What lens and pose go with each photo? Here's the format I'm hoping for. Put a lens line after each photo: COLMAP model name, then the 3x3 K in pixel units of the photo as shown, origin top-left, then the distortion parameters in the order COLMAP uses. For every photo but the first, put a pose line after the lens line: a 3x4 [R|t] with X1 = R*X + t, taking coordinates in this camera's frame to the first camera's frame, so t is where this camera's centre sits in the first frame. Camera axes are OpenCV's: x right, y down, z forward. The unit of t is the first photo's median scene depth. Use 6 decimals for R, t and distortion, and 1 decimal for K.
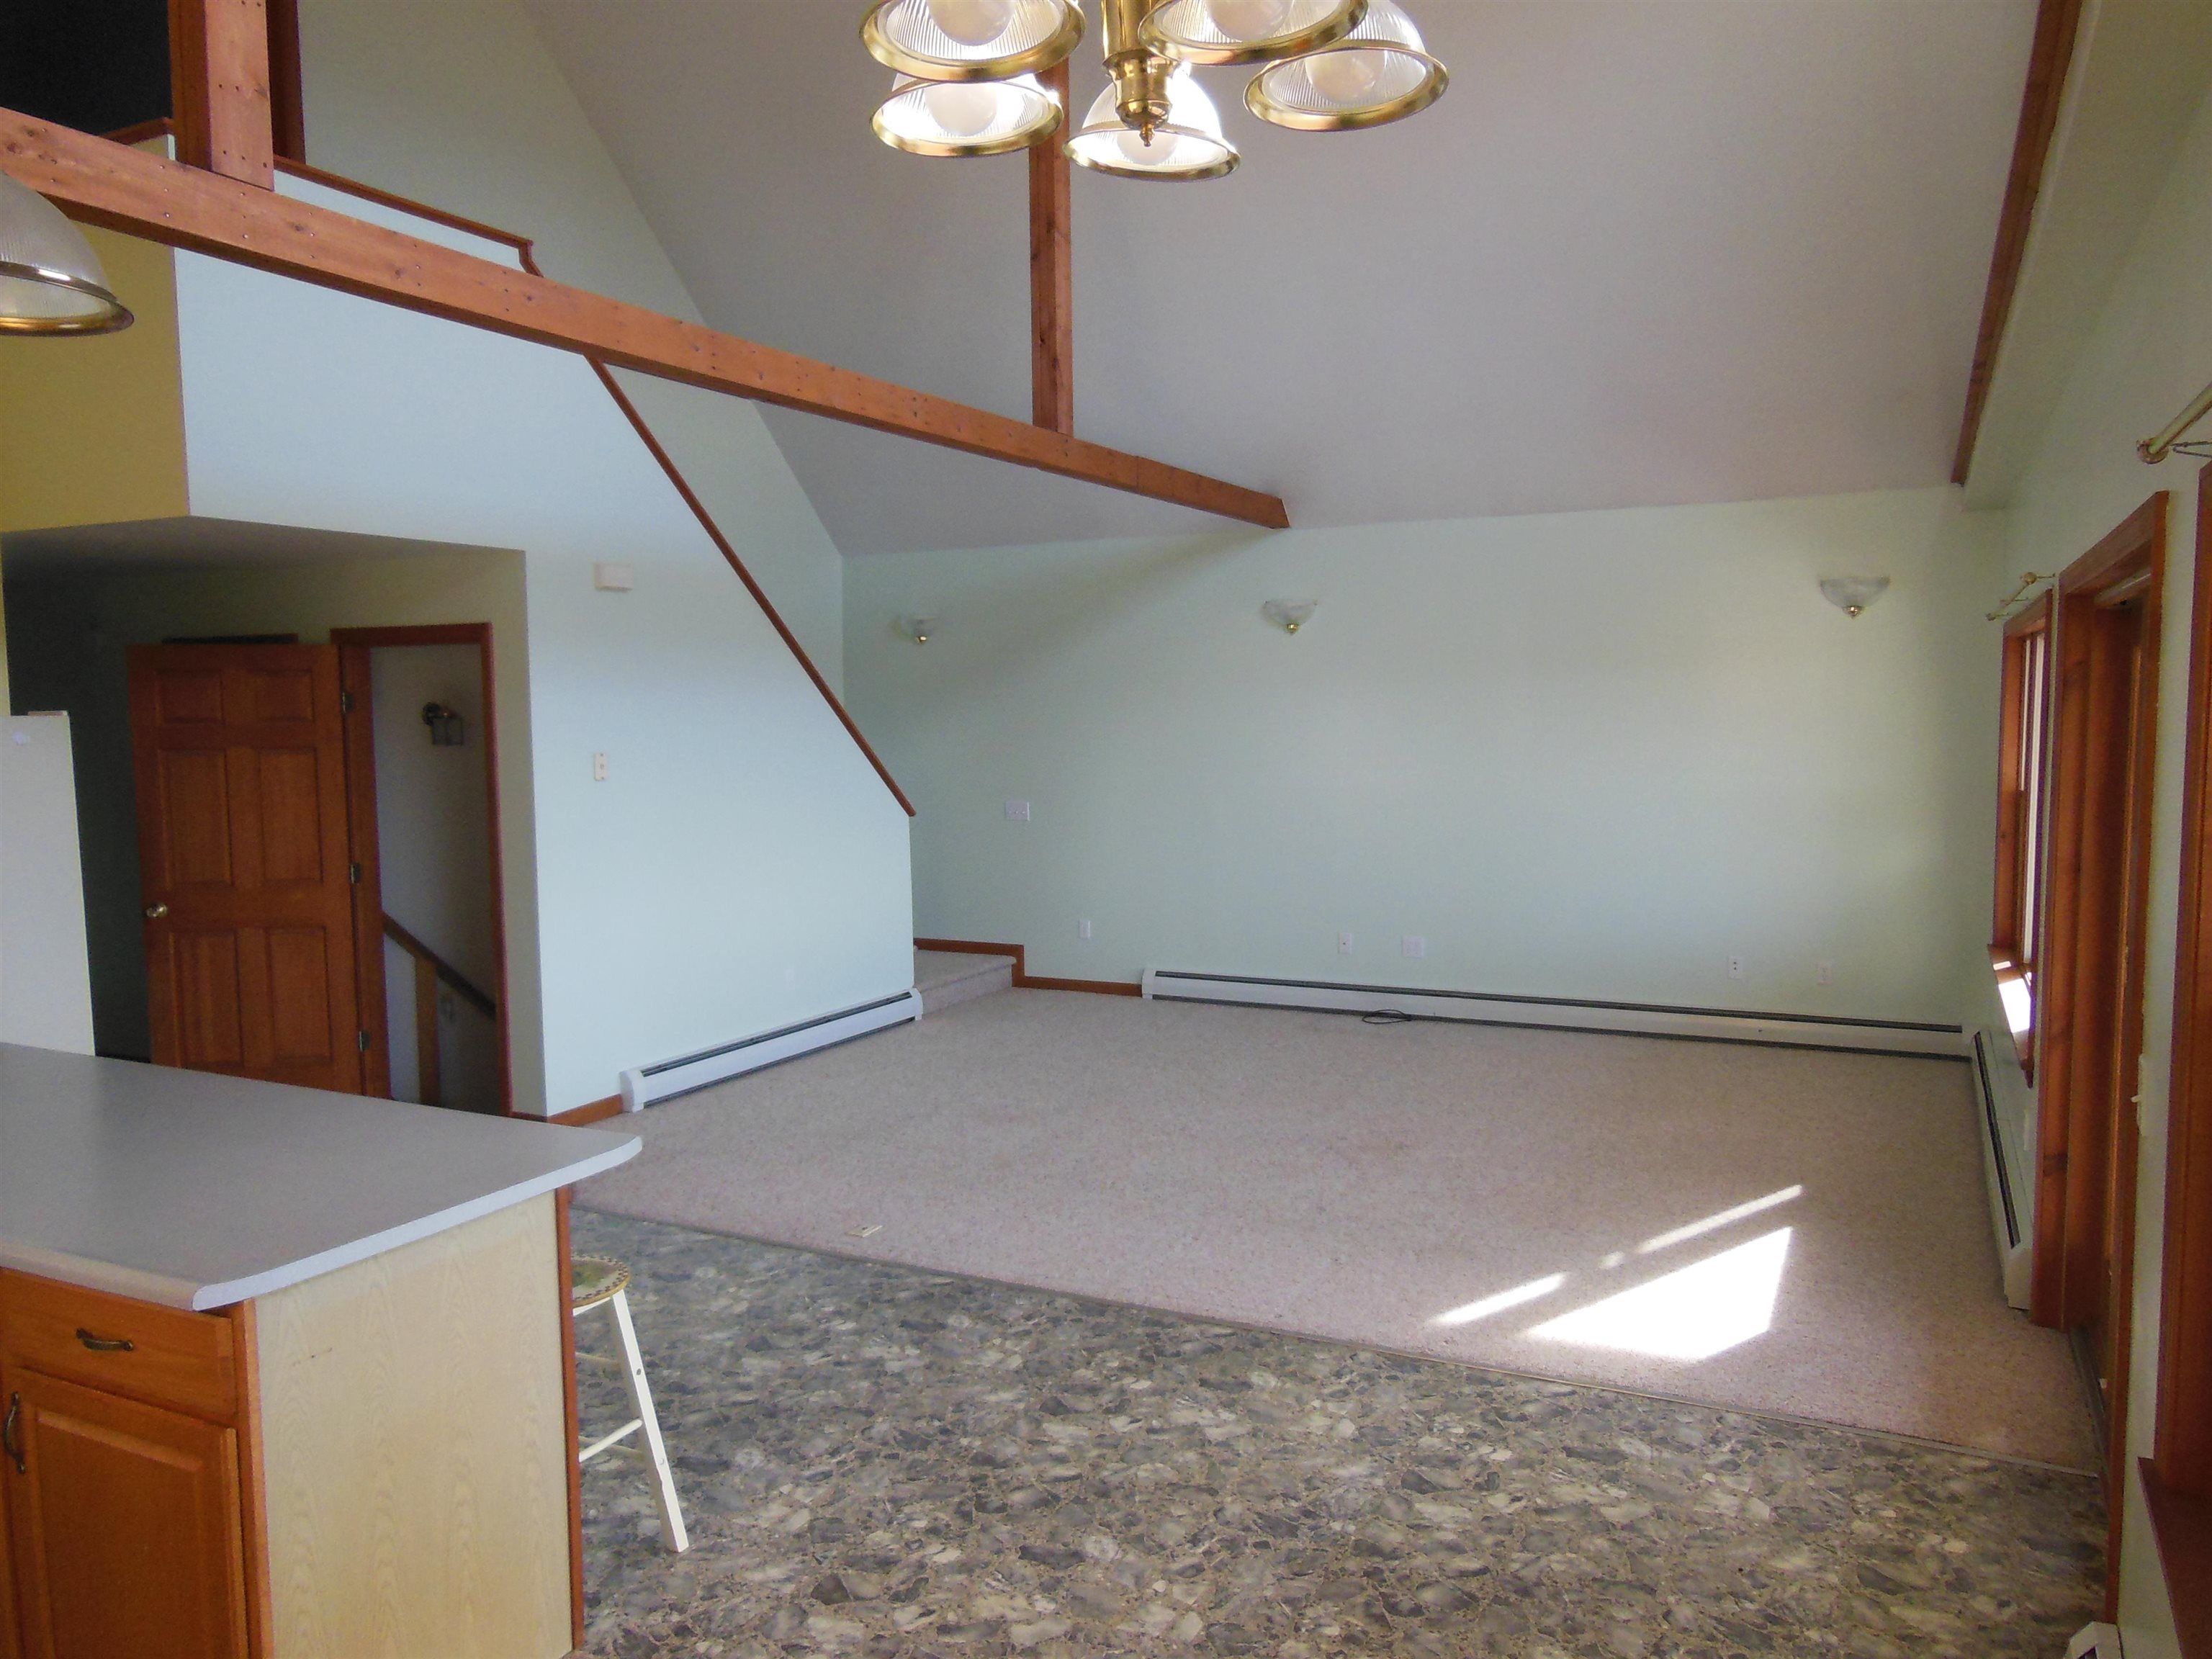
lens RADIAL K [[1601.7, 0, 1091.8], [0, 1601.7, 829.0], [0, 0, 1]] dist [-0.012833, -0.022551]
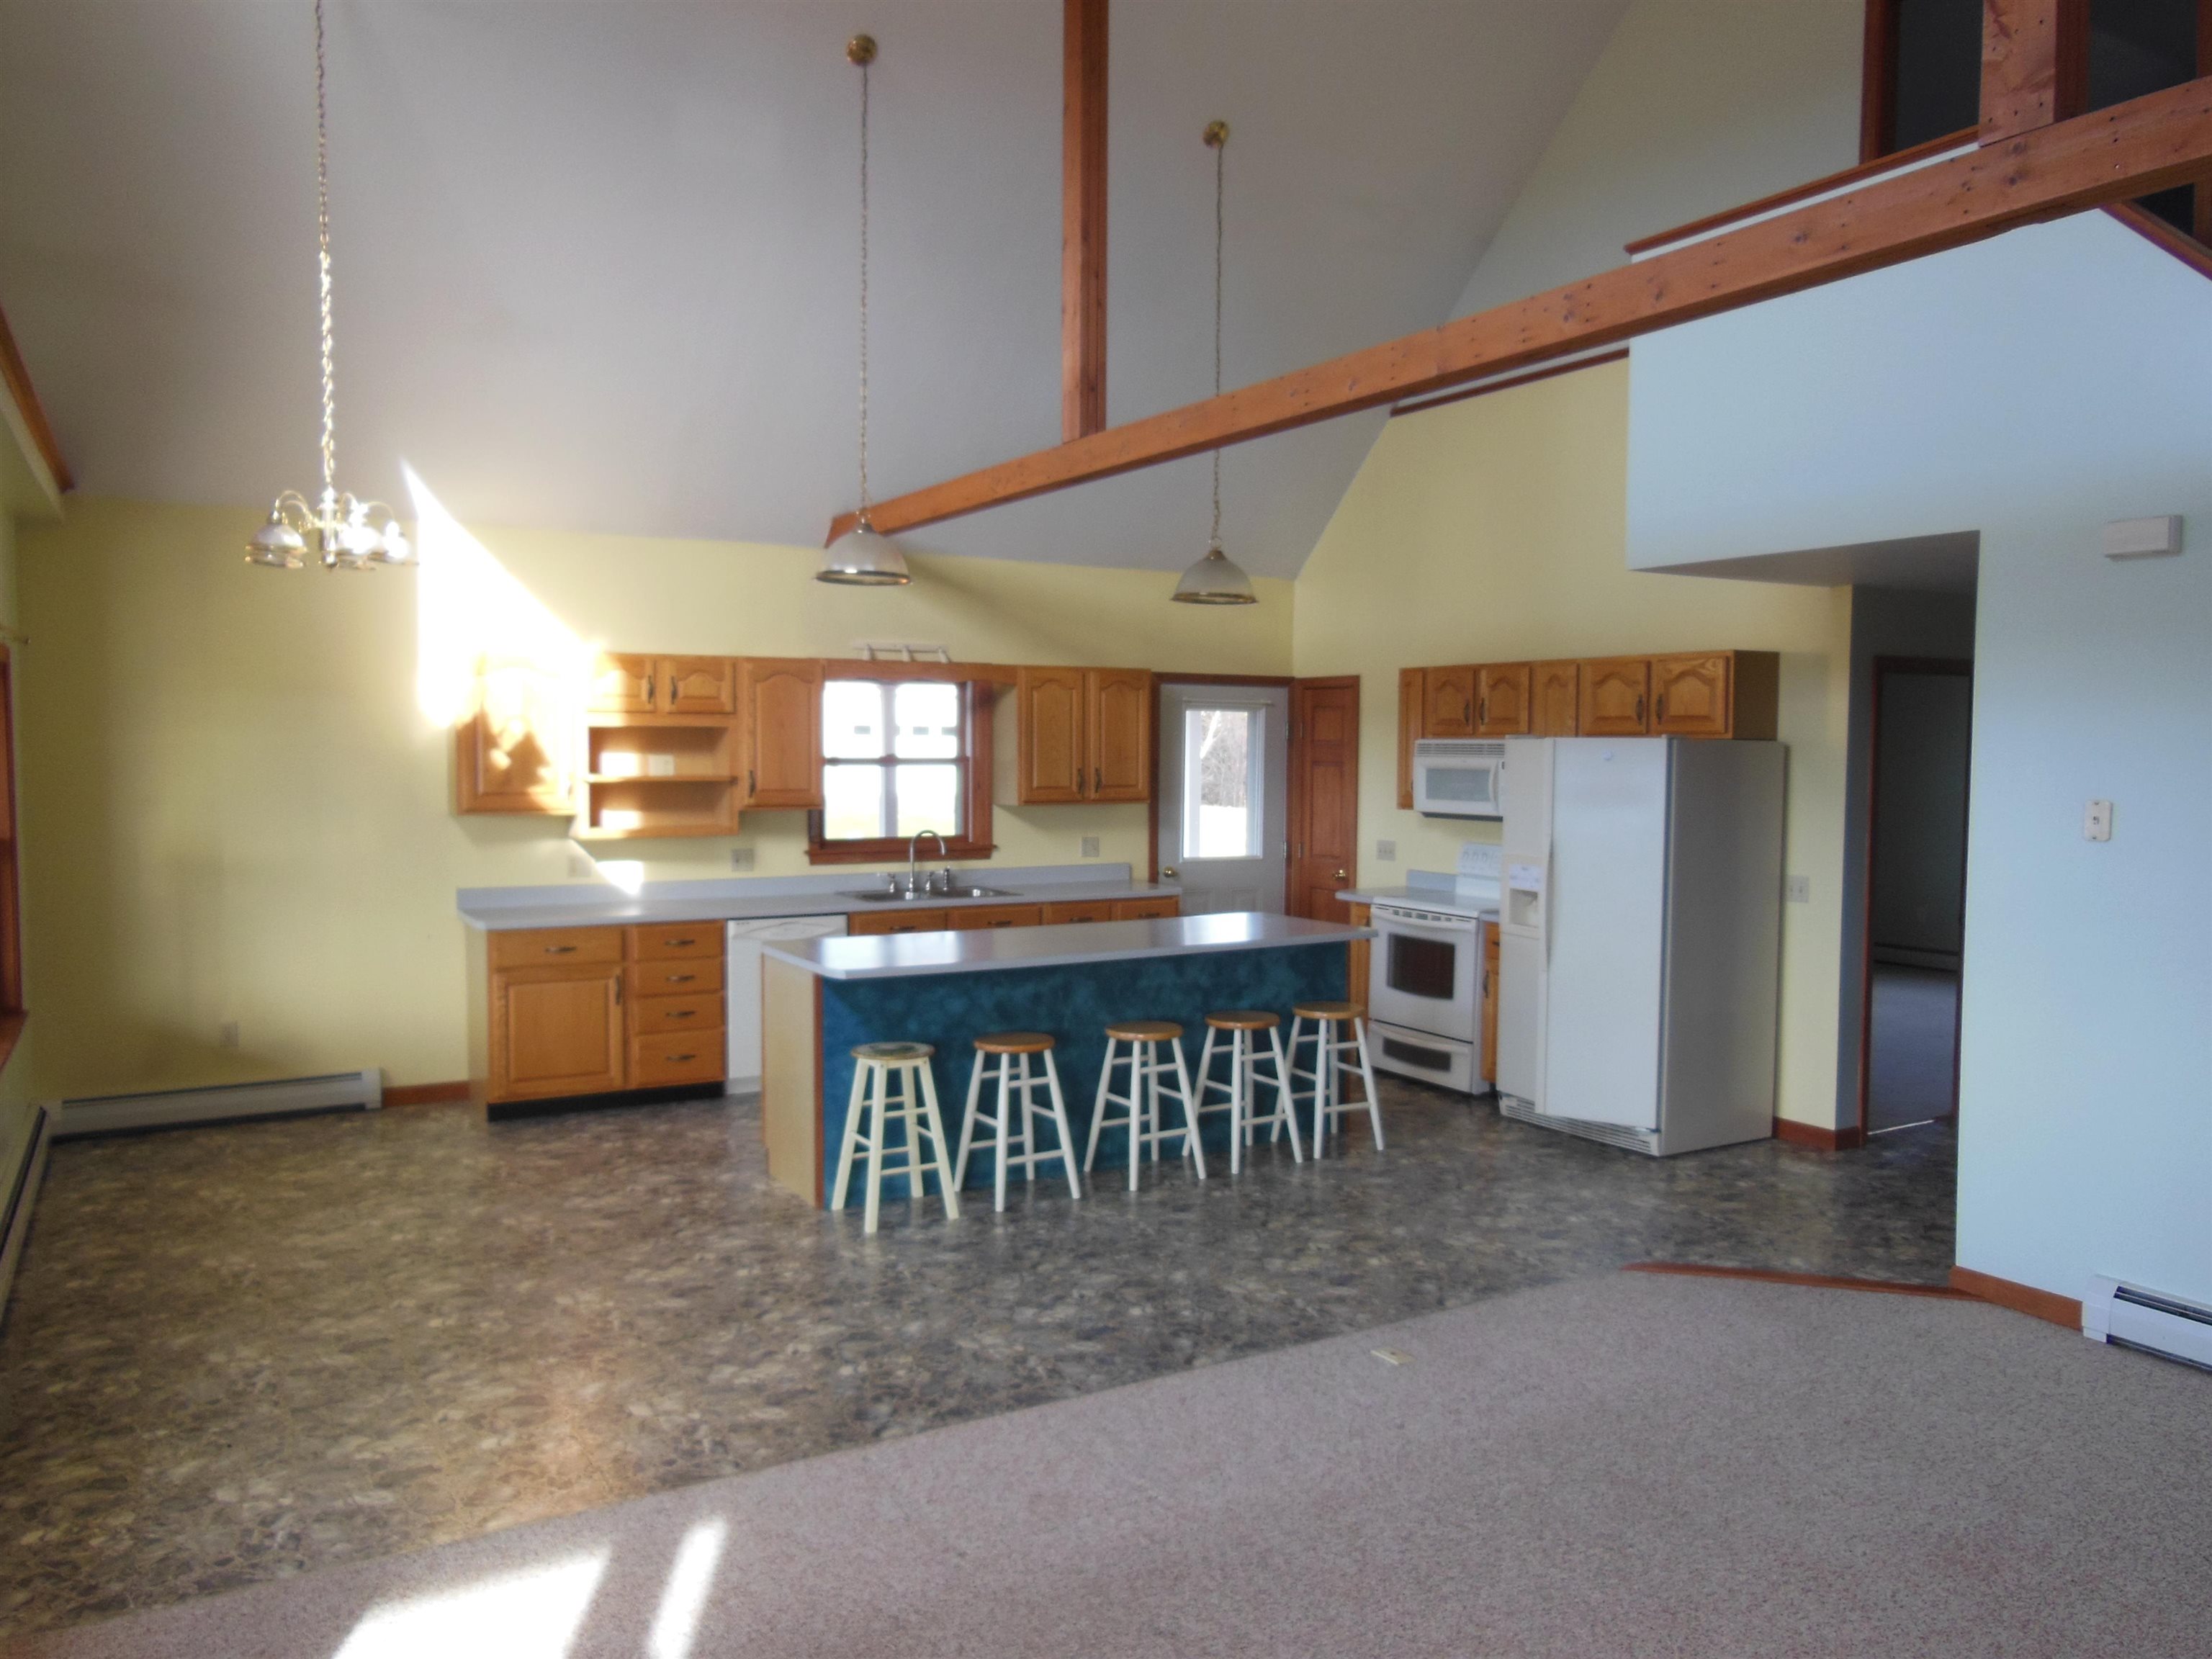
lens RADIAL K [[1601.7, 0, 1091.1], [0, 1601.7, 835.0], [0, 0, 1]] dist [-0.012833, -0.022551]
pose [[-0.549322, 0.049628, -0.834136, 0.878556], [-0.062282, 0.993026, 0.100098, -0.125925], [0.833287, 0.106937, -0.542400, 1.832667]]
